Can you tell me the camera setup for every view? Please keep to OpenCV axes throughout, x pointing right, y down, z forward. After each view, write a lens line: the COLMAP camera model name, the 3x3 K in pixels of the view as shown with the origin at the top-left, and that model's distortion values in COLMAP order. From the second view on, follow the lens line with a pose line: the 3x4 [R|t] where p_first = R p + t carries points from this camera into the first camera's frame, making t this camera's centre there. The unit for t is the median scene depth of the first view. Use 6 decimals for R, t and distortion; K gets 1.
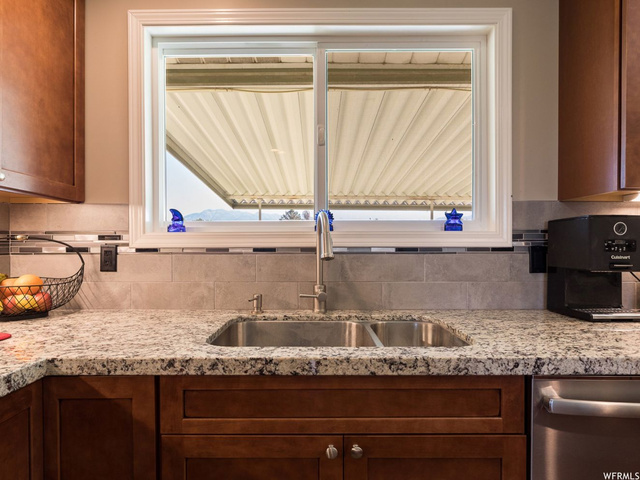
lens RADIAL K [[353.5, 0, 309.1], [0, 353.5, 245.2], [0, 0, 1]] dist [-0.000724, 0.000820]
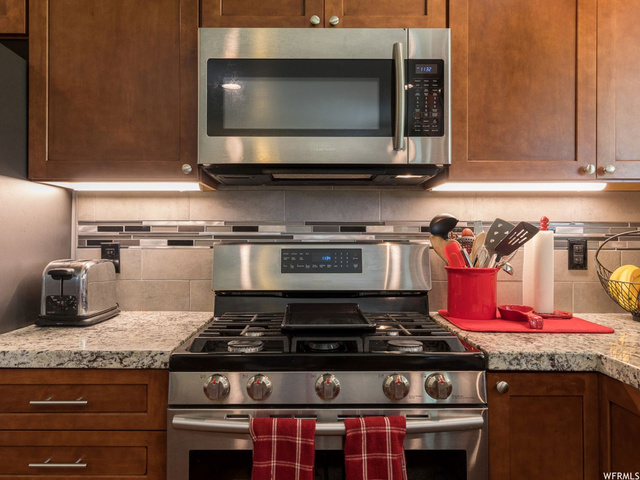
lens RADIAL K [[492.9, 0, 314.2], [0, 492.9, 236.8], [0, 0, 1]] dist [0.006533, 0.001501]
pose [[0.009986, -0.008123, -0.999917, 0.361488], [-0.000958, 0.999966, -0.008133, 0.005082], [0.999950, 0.001040, 0.009978, 0.117253]]
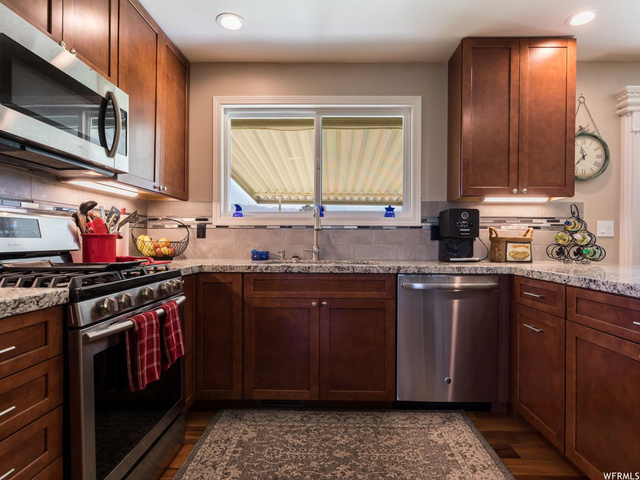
lens RADIAL K [[353.5, 0, 322.6], [0, 353.5, 240.8], [0, 0, 1]] dist [-0.000724, 0.000820]
pose [[0.999934, 0.007052, -0.009069, 0.080688], [-0.007042, 0.999975, 0.001179, 0.082414], [0.009077, -0.001115, 0.999958, -0.838286]]
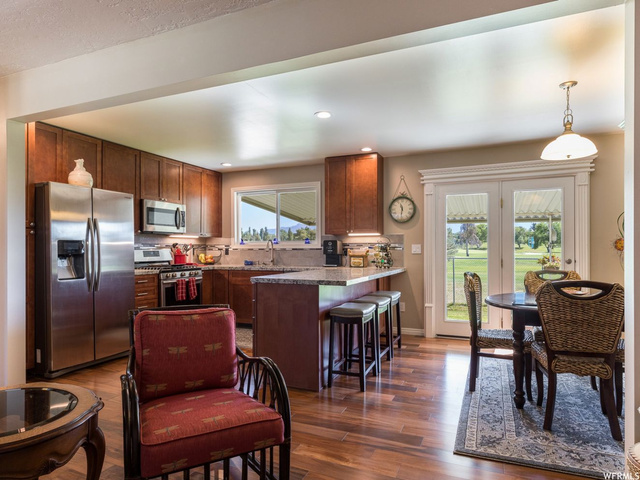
lens RADIAL K [[400.0, 0, 317.1], [0, 400.0, 246.3], [0, 0, 1]] dist [0.007953, 0.001715]
pose [[0.919100, -0.003417, -0.394009, 2.117478], [0.001587, 0.999986, -0.004971, 0.004319], [0.394021, 0.003943, 0.919093, -2.705447]]
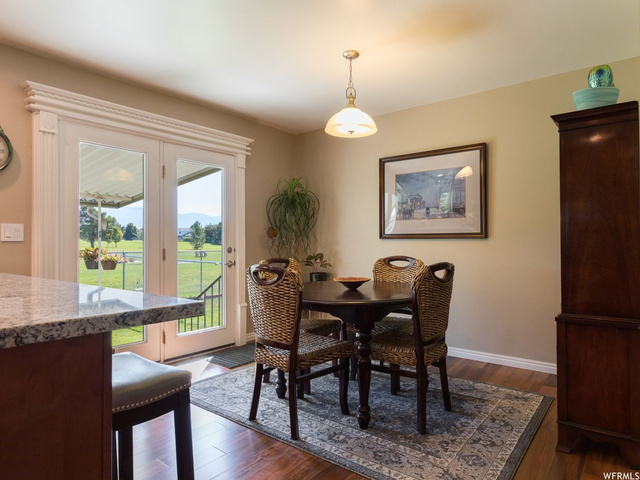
lens RADIAL K [[400.0, 0, 347.6], [0, 400.0, 242.5], [0, 0, 1]] dist [0.007953, 0.001715]
pose [[0.588173, 0.001502, 0.808733, 0.920677], [0.000892, 0.999996, -0.002506, 0.064076], [-0.808734, 0.002196, 0.588170, -1.364722]]
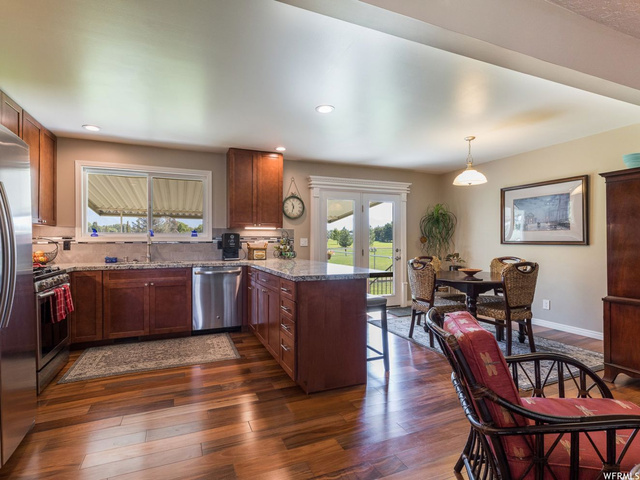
lens RADIAL K [[325.2, 0, 306.3], [0, 325.2, 241.5], [0, 0, 1]] dist [0.009966, -0.001426]
pose [[0.923158, 0.000210, 0.384422, 0.209351], [-0.000794, 0.999999, 0.001360, -0.000148], [-0.384421, -0.001561, 0.923157, -2.215392]]
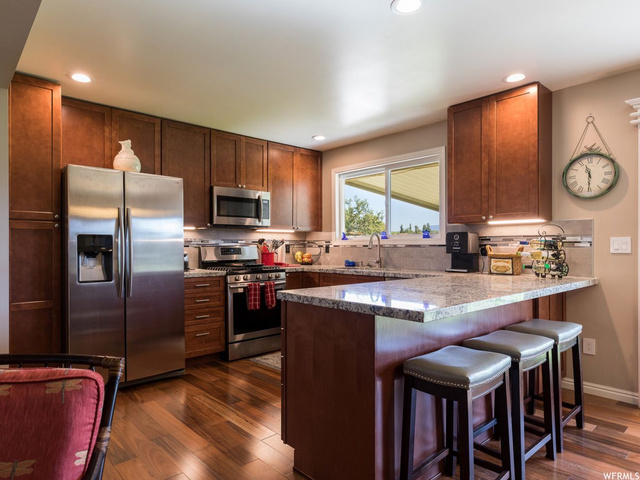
lens RADIAL K [[400.0, 0, 300.5], [0, 400.0, 246.6], [0, 0, 1]] dist [0.007953, 0.001715]
pose [[0.662808, -0.001083, -0.748789, 1.962916], [0.002822, 0.999995, 0.001052, 0.013383], [0.748785, -0.002811, 0.662808, -1.558281]]
